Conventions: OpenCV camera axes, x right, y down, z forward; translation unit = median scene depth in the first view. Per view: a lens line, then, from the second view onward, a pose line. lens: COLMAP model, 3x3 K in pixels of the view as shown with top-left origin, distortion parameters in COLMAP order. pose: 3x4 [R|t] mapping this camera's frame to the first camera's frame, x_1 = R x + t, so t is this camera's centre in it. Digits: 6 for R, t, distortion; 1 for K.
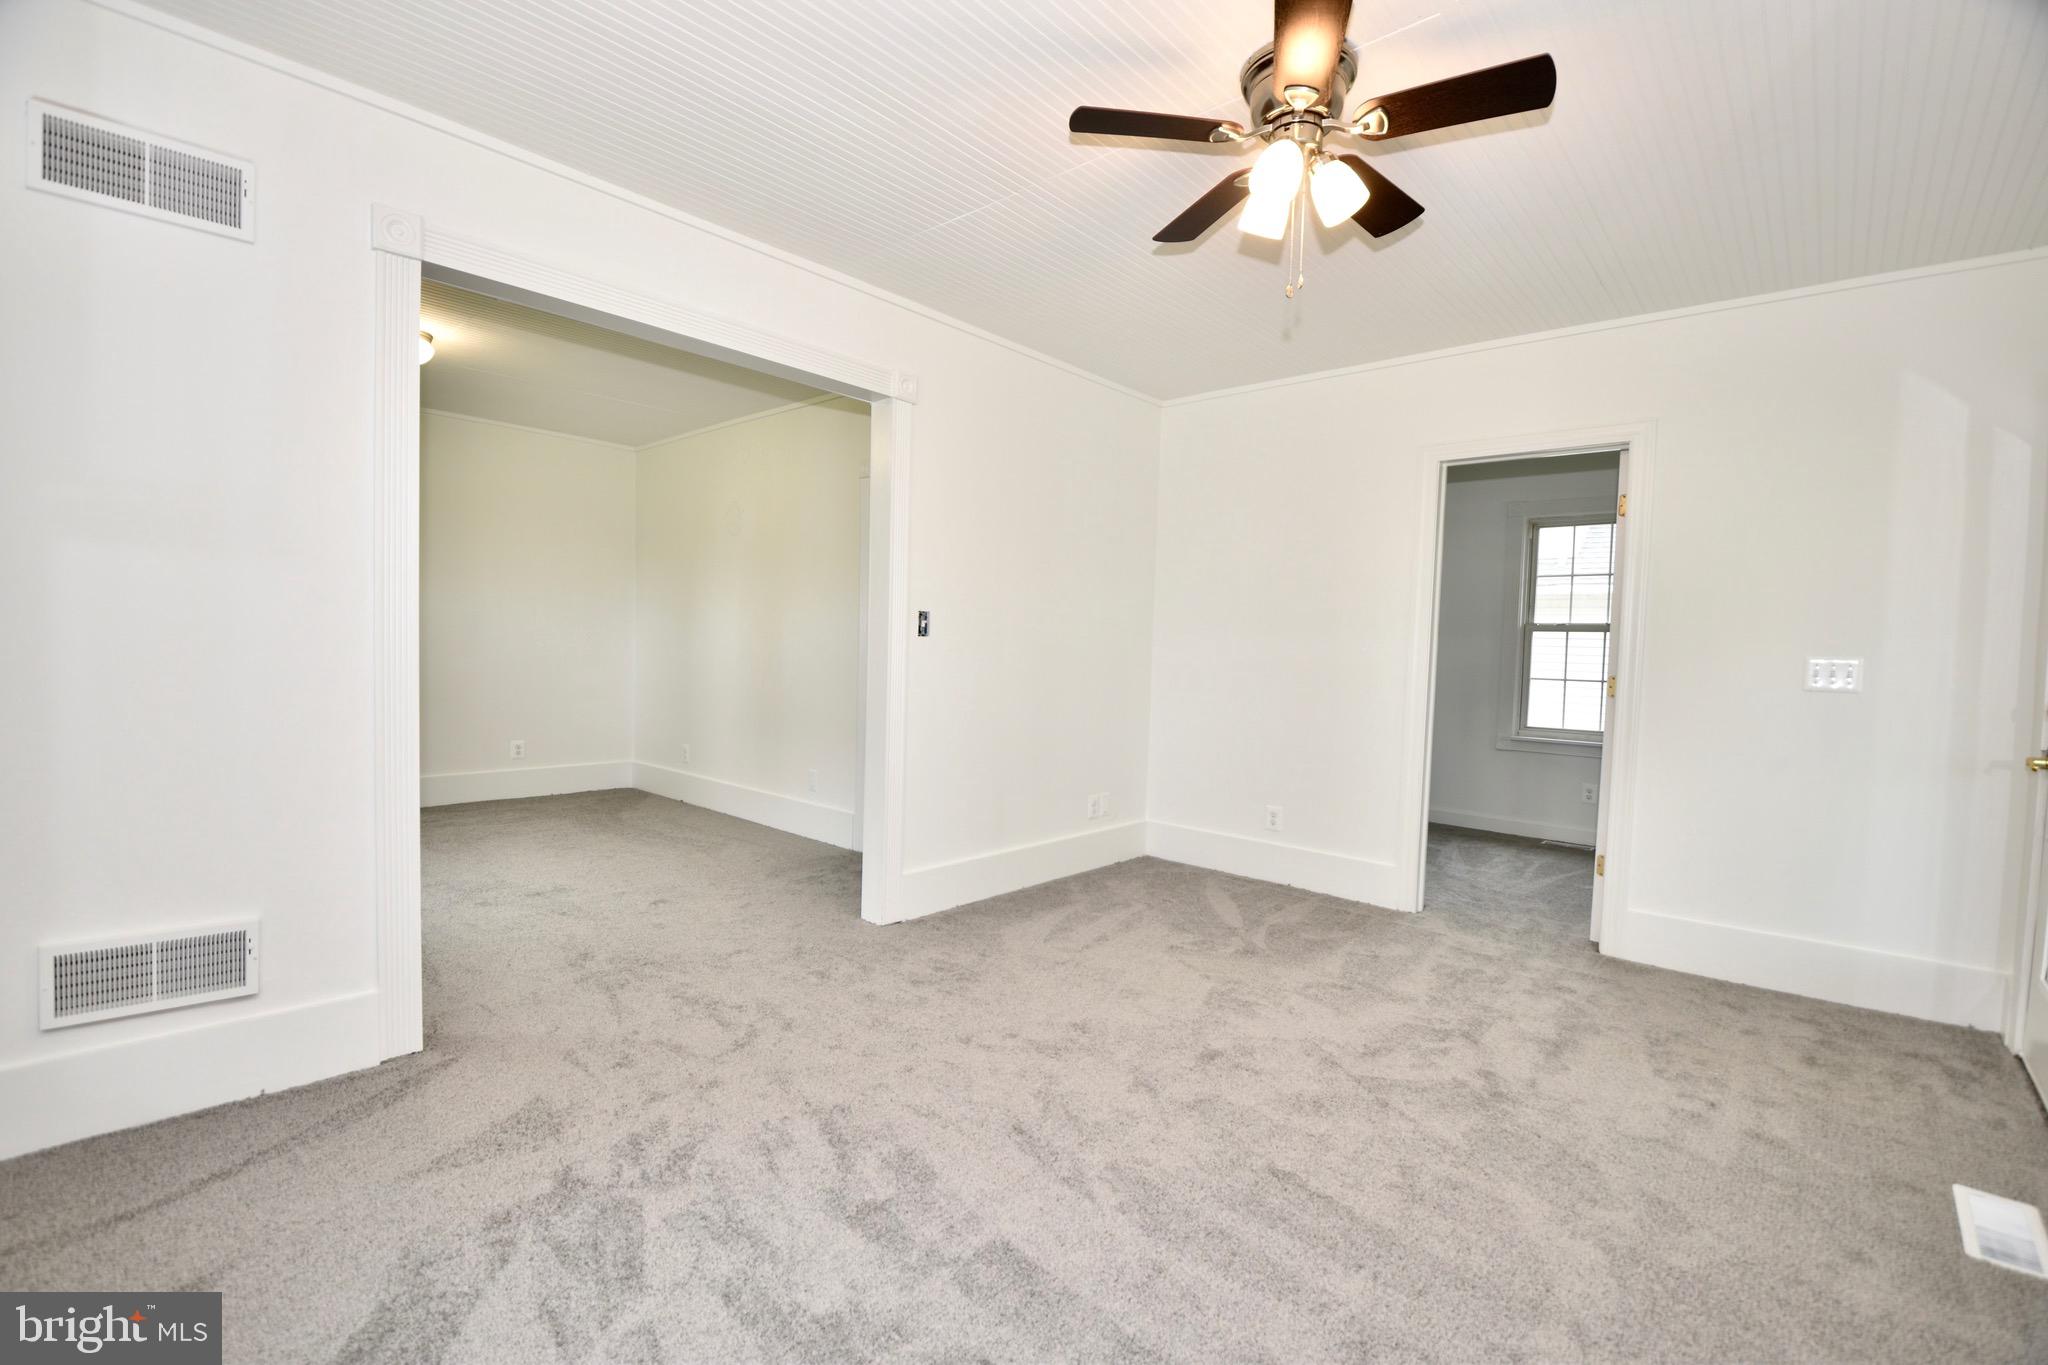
lens RADIAL K [[908.0, 0, 1013.4], [0, 908.0, 684.3], [0, 0, 1]] dist [-0.003332, -0.014343]
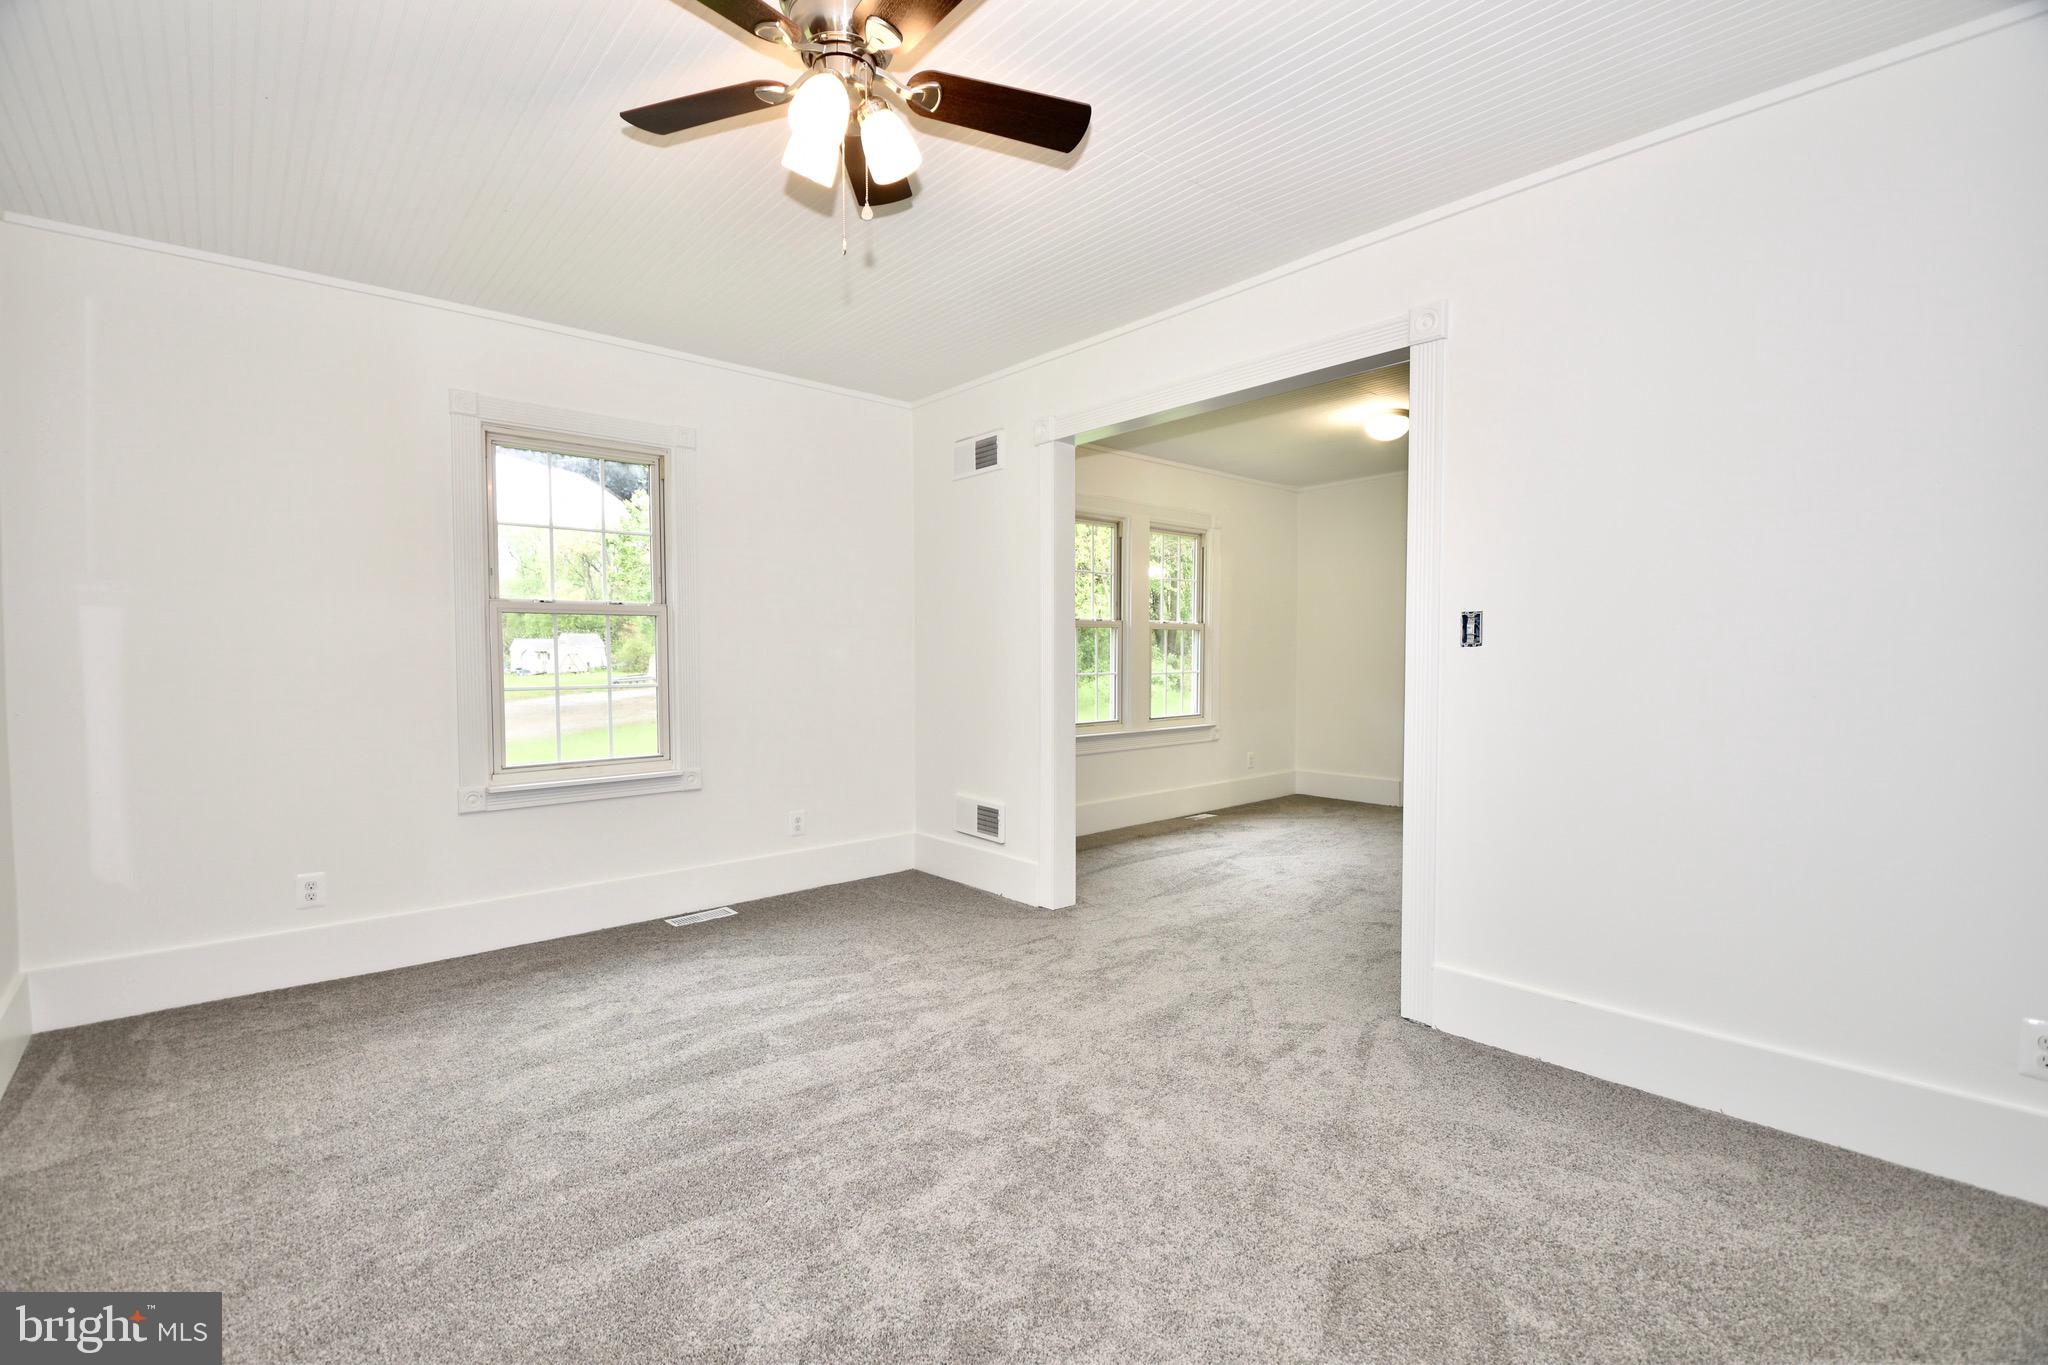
lens RADIAL K [[894.1, 0, 1011.0], [0, 894.1, 684.6], [0, 0, 1]] dist [-0.000354, -0.019080]
pose [[-0.118837, 0.002627, -0.992910, 1.124610], [-0.042088, 0.999084, 0.007681, -0.021468], [0.992021, 0.042703, -0.118618, 1.260390]]
